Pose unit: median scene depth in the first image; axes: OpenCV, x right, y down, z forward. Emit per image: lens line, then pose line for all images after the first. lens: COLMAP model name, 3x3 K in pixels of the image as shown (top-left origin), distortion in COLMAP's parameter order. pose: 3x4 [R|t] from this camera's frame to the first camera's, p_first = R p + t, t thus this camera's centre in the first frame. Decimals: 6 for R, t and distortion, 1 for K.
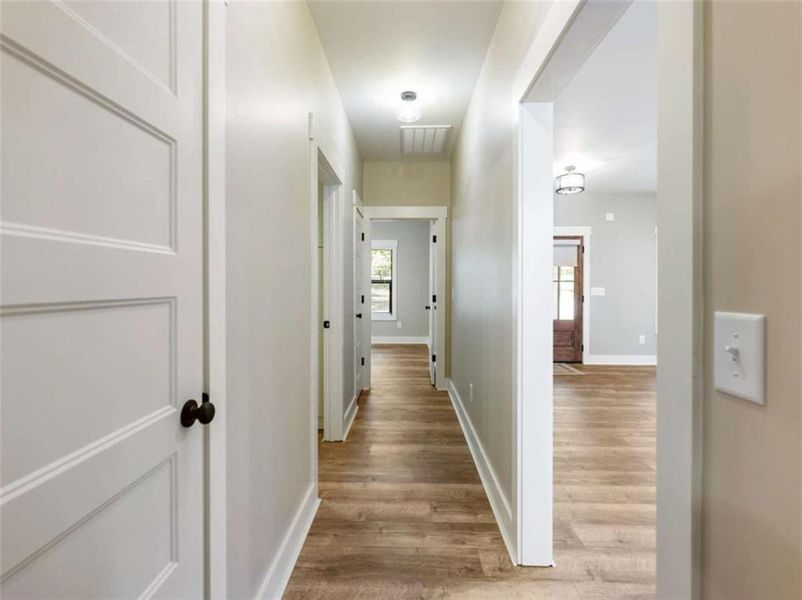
lens RADIAL K [[375.4, 0, 396.9], [0, 375.4, 300.5], [0, 0, 1]] dist [-0.009514, -0.000457]
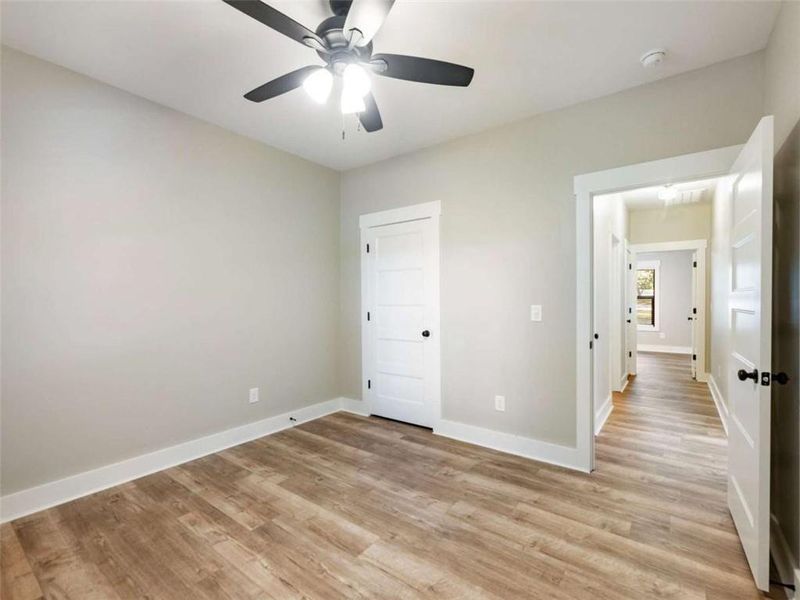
lens RADIAL K [[374.5, 0, 396.0], [0, 374.5, 300.5], [0, 0, 1]] dist [-0.009514, -0.000457]
pose [[0.815073, 0.000542, -0.579357, 0.003234], [-0.025403, 0.999071, -0.034805, 0.029870], [0.578800, 0.043086, 0.814330, -0.644335]]
